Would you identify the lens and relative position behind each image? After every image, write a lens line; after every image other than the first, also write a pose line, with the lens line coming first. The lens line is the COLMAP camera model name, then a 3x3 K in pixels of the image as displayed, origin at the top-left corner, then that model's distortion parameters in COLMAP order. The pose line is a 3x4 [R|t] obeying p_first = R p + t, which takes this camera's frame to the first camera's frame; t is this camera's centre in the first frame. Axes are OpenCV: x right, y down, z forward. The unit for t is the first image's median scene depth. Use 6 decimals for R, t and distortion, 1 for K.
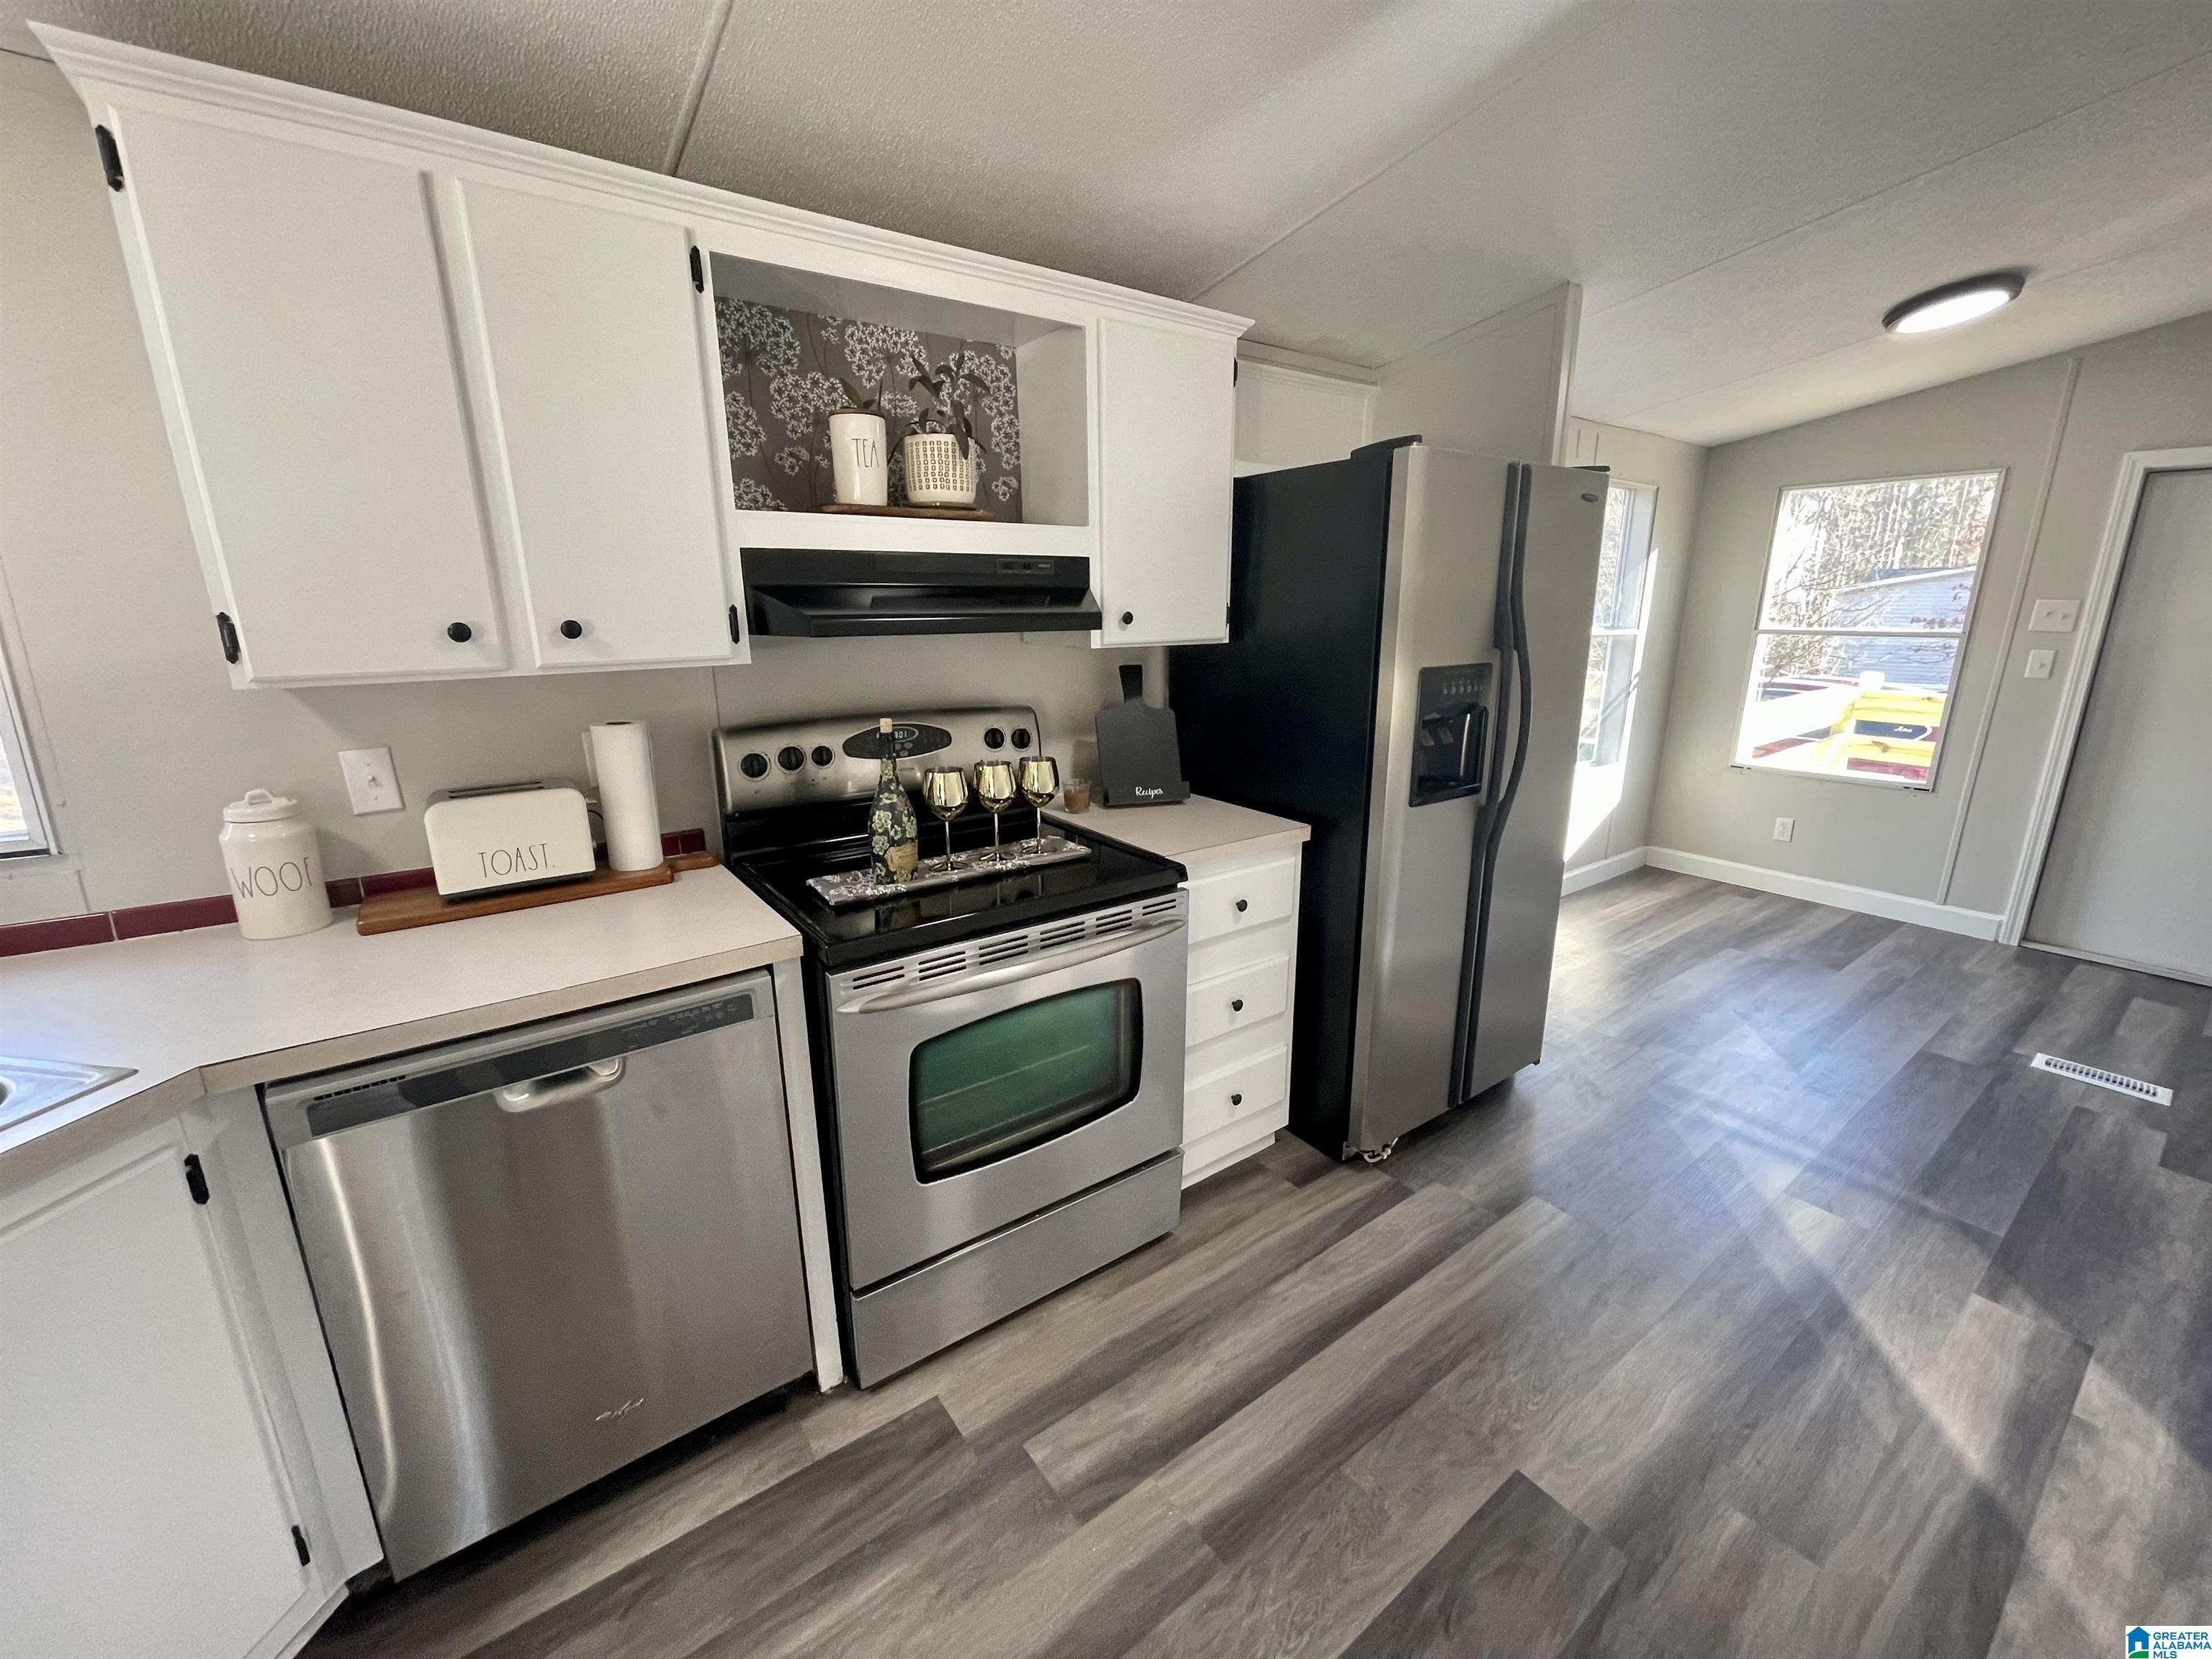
lens RADIAL K [[884.9, 0, 1099.0], [0, 884.9, 824.7], [0, 0, 1]] dist [-0.003864, 0.000287]
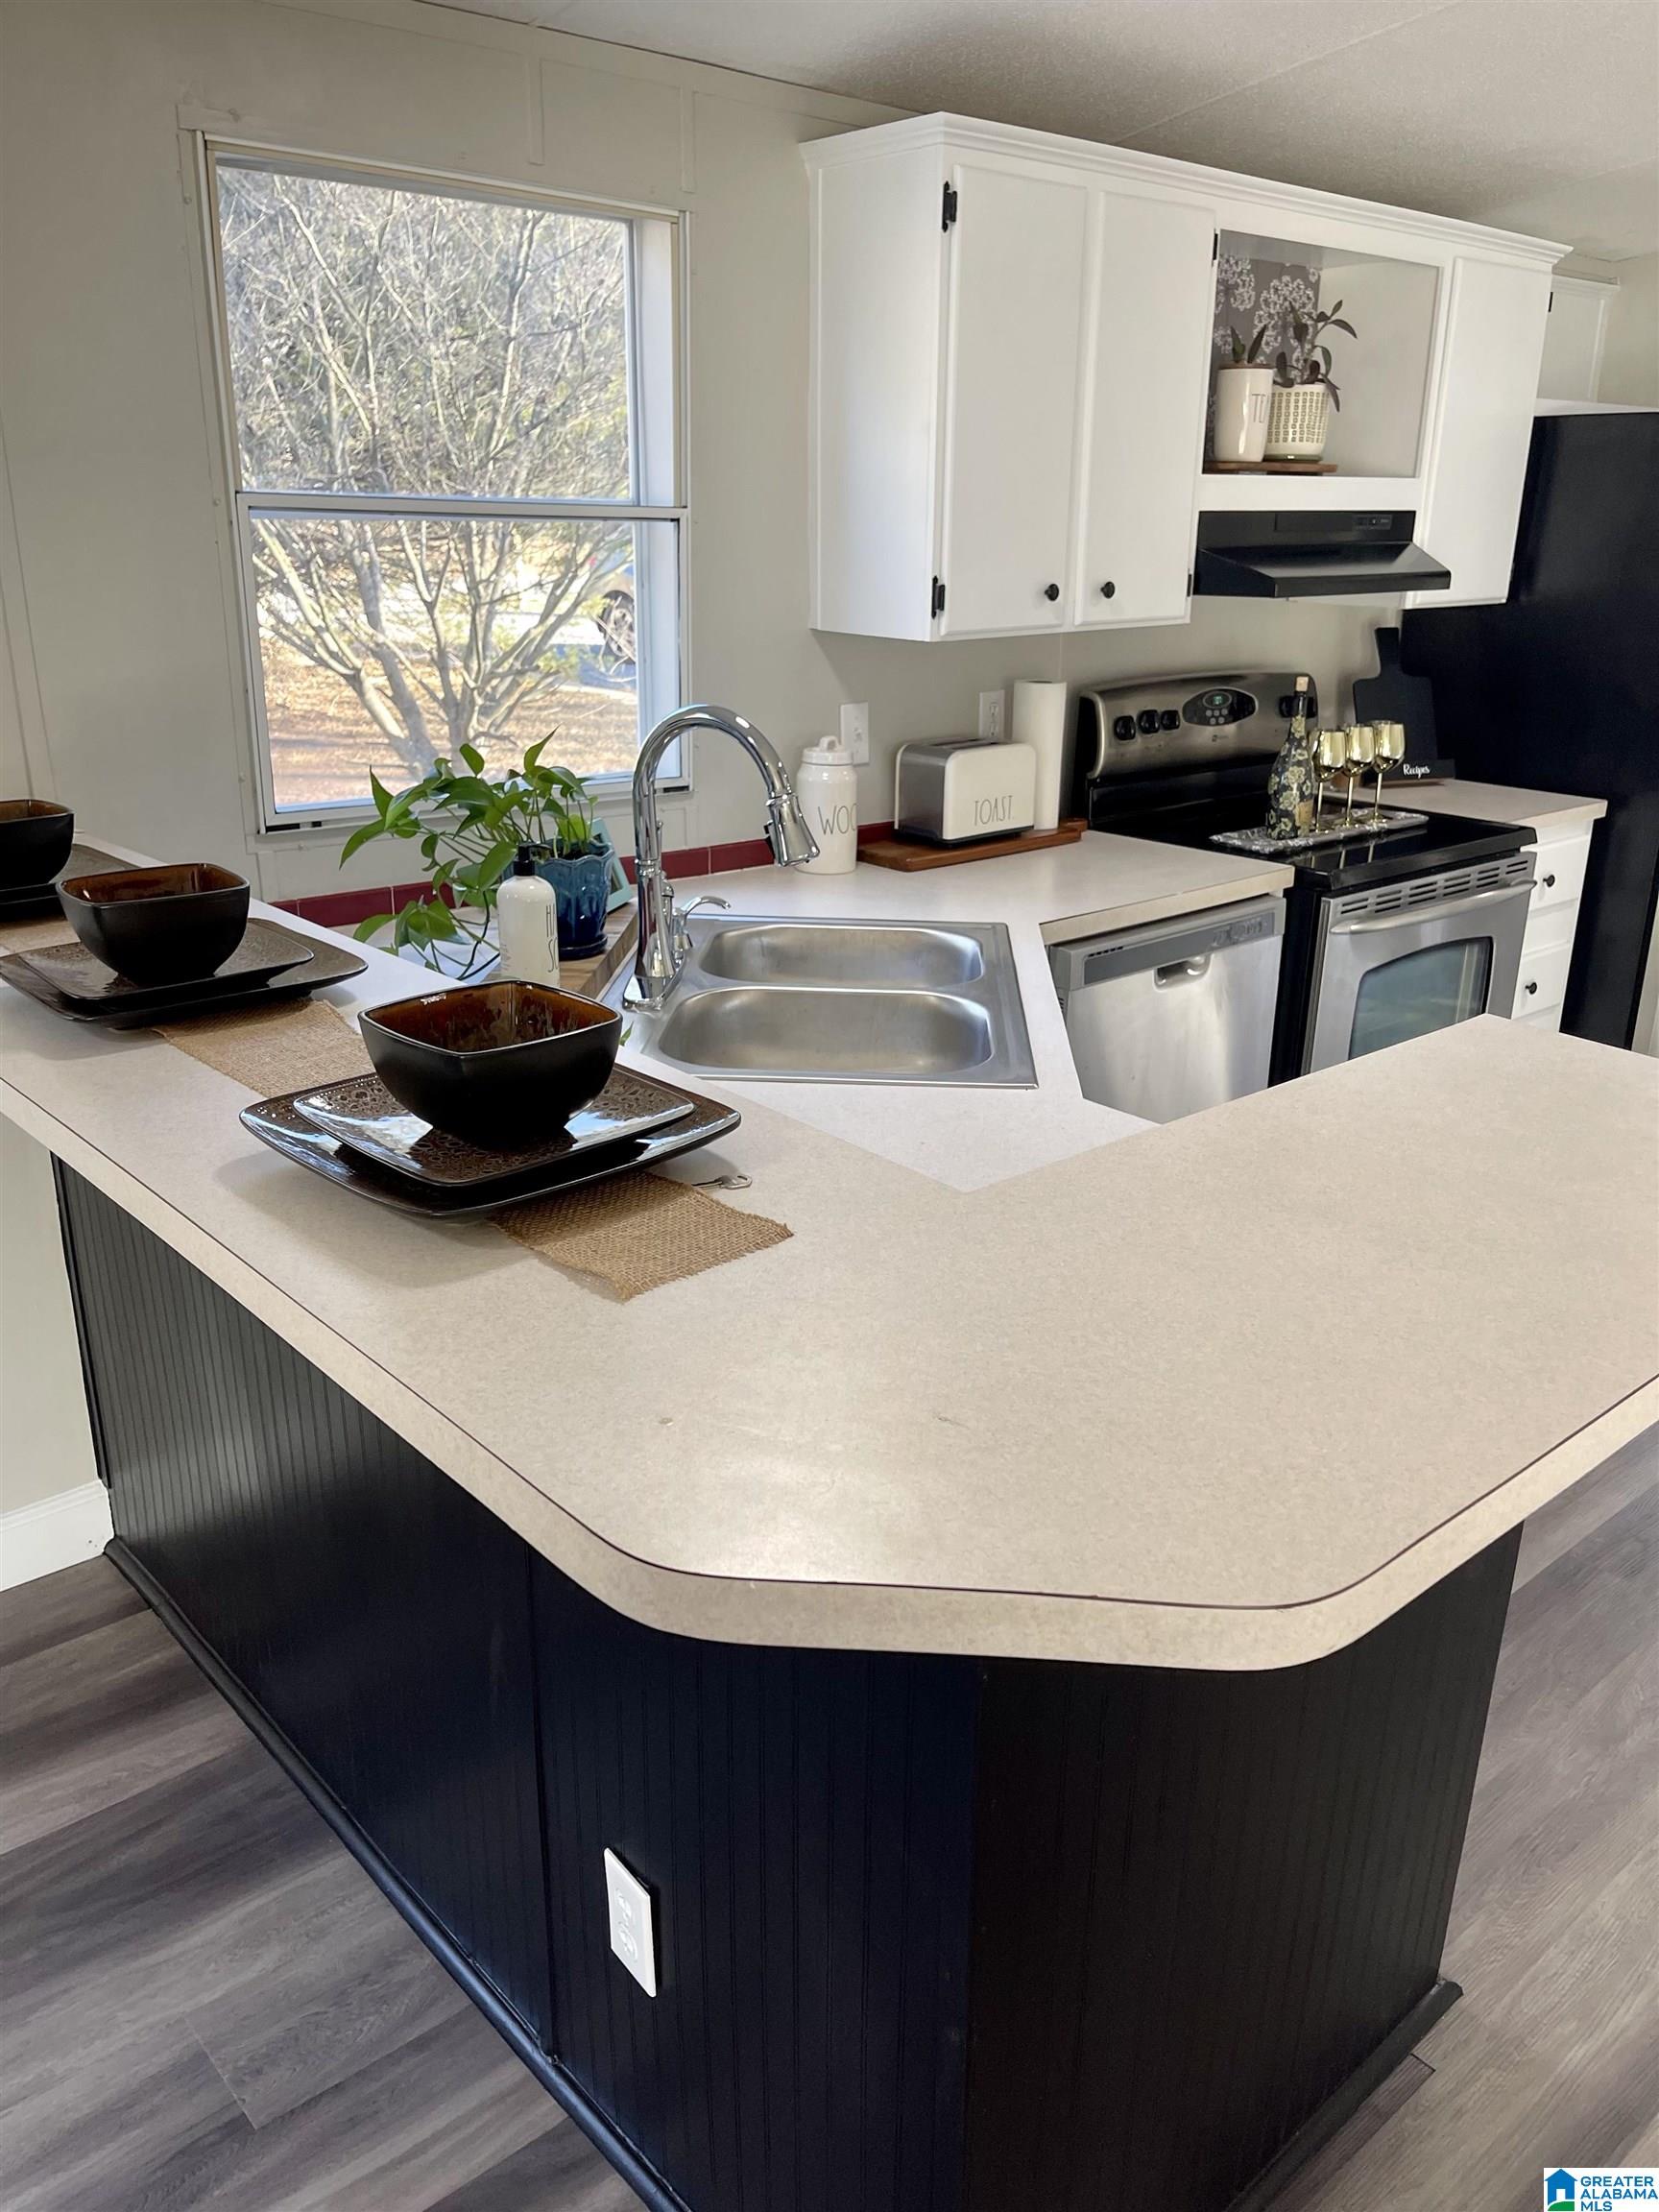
lens RADIAL K [[1694.4, 0, 840.6], [0, 1694.4, 1119.6], [0, 0, 1]] dist [0.035103, -0.017612]
pose [[0.994676, -0.021851, 0.100712, -0.902594], [0.011863, 0.995044, 0.098728, 0.177366], [-0.102370, -0.097008, 0.990005, -0.898656]]
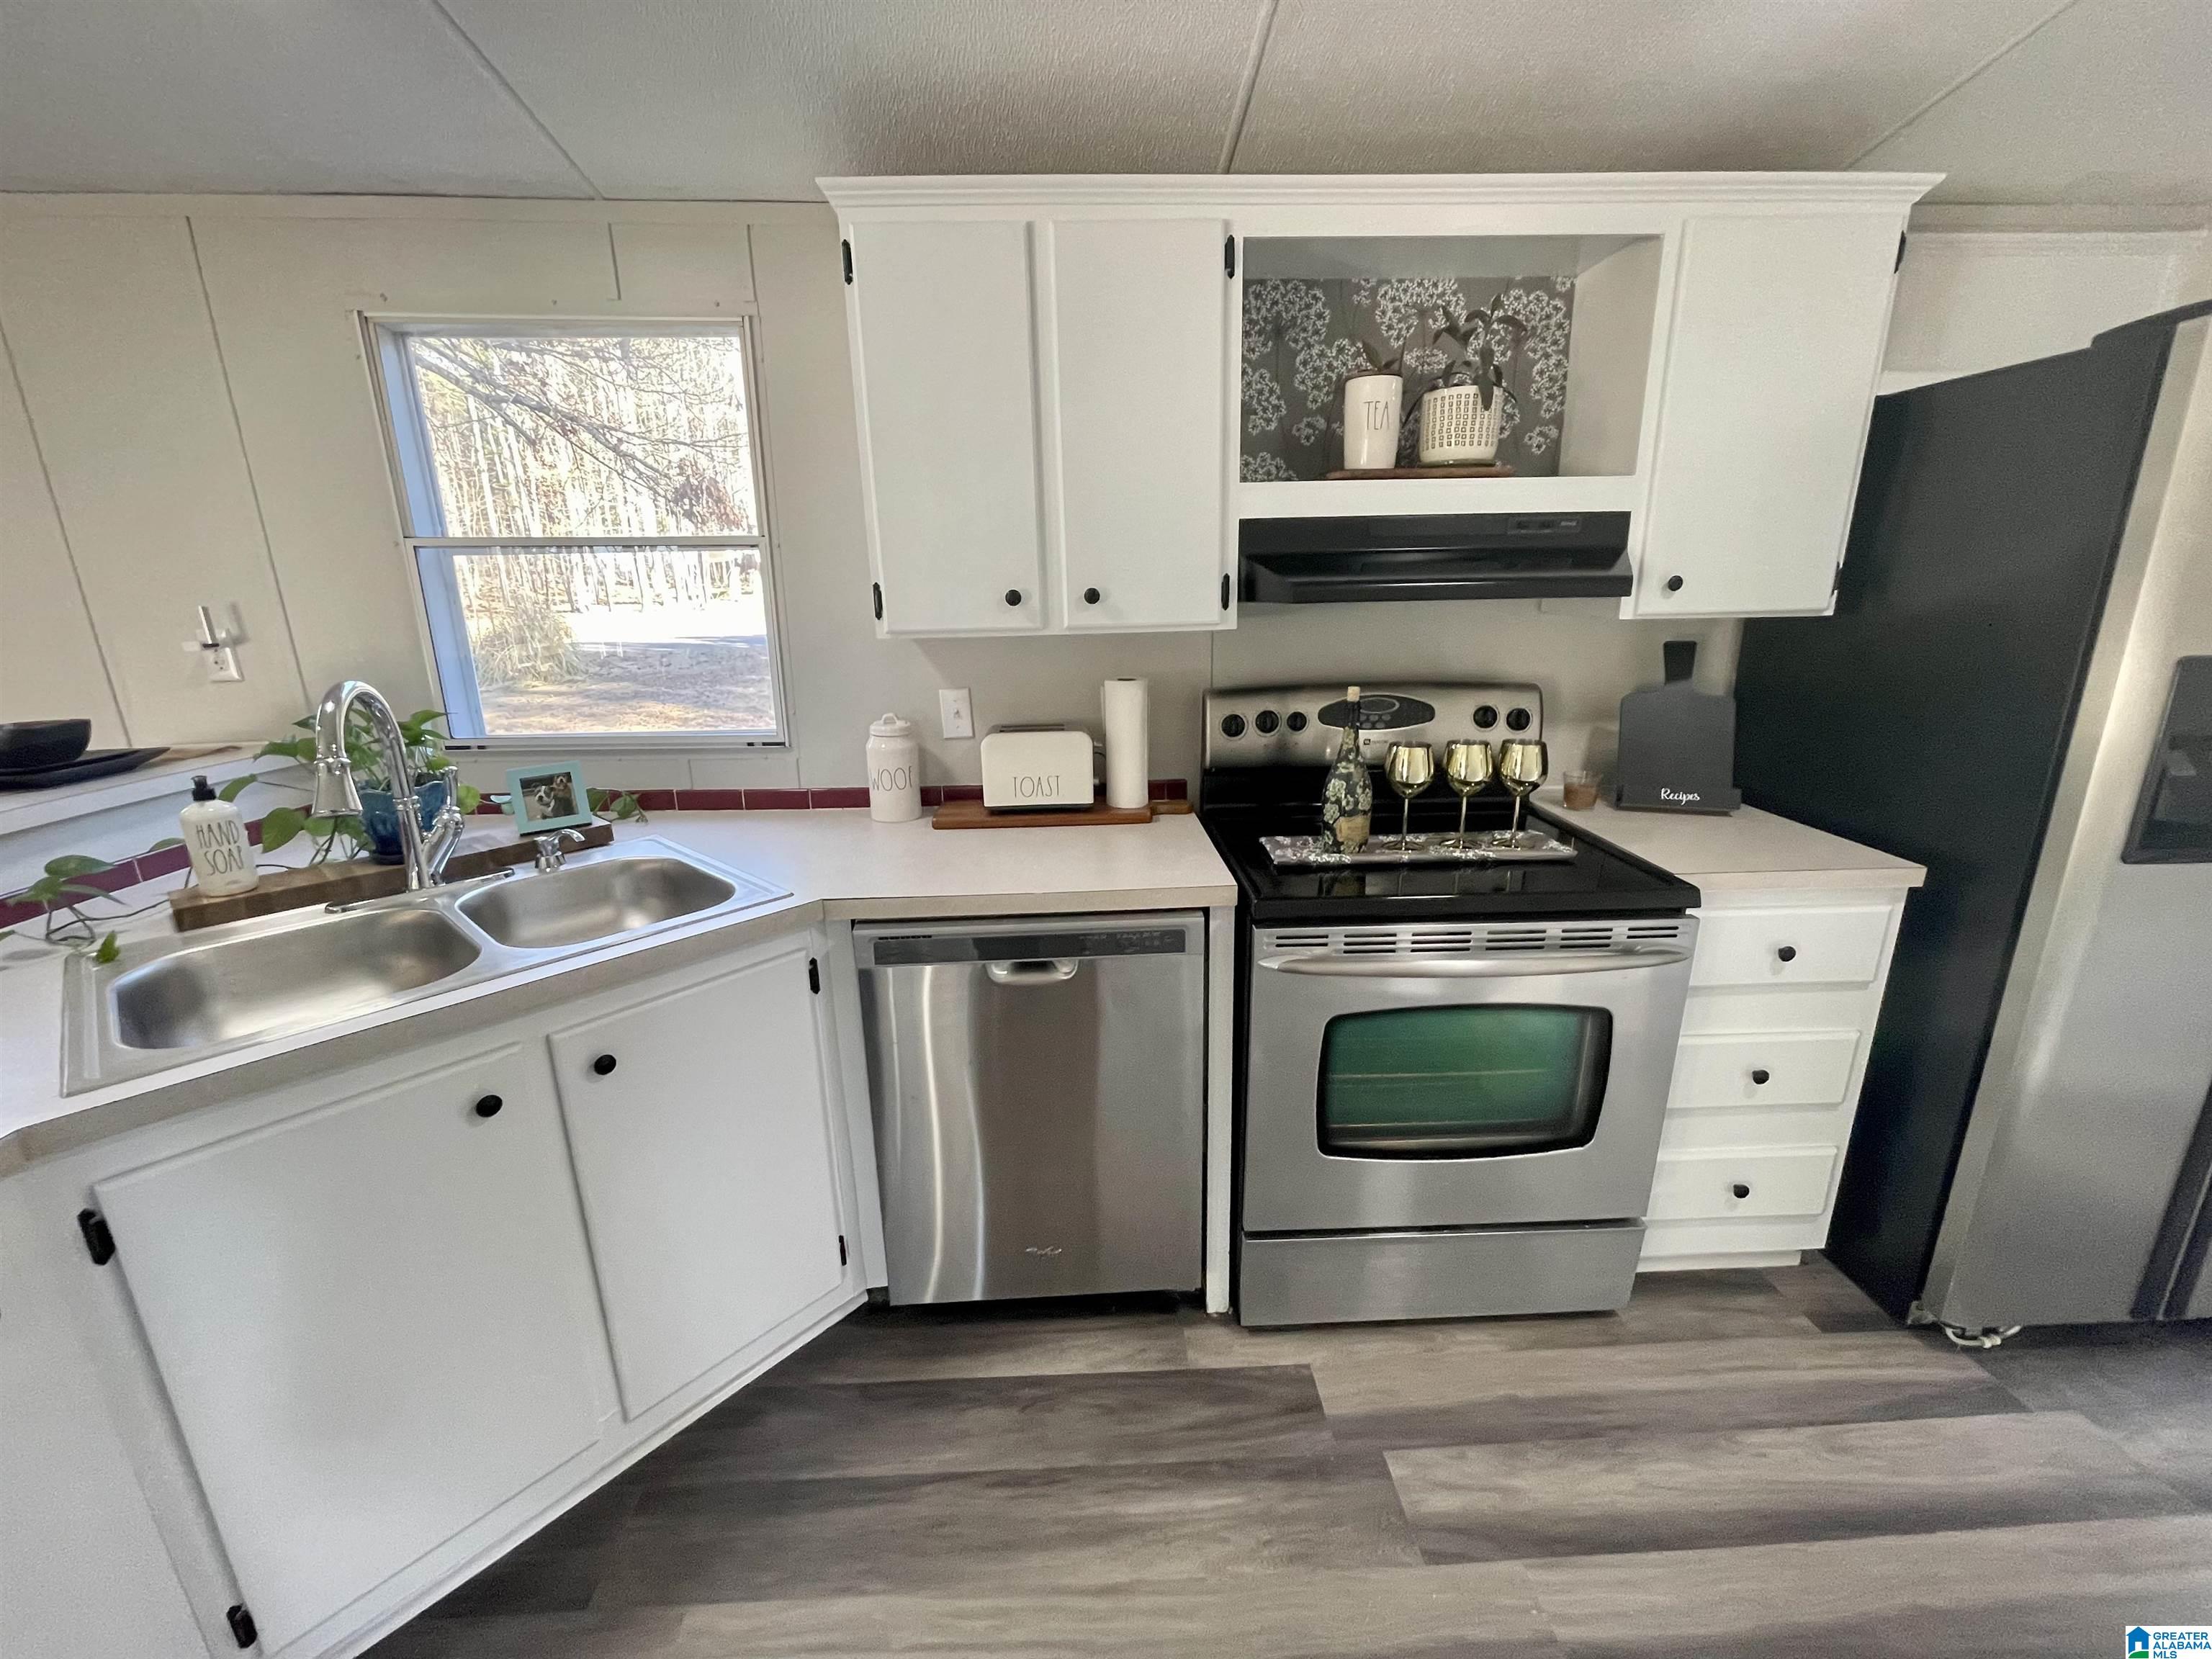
lens RADIAL K [[884.9, 0, 1102.8], [0, 884.9, 824.0], [0, 0, 1]] dist [-0.003864, 0.000287]
pose [[0.832423, 0.136116, -0.537163, 0.068168], [-0.121698, 0.990602, 0.062425, 0.003555], [0.540612, 0.013407, 0.841165, 0.017311]]
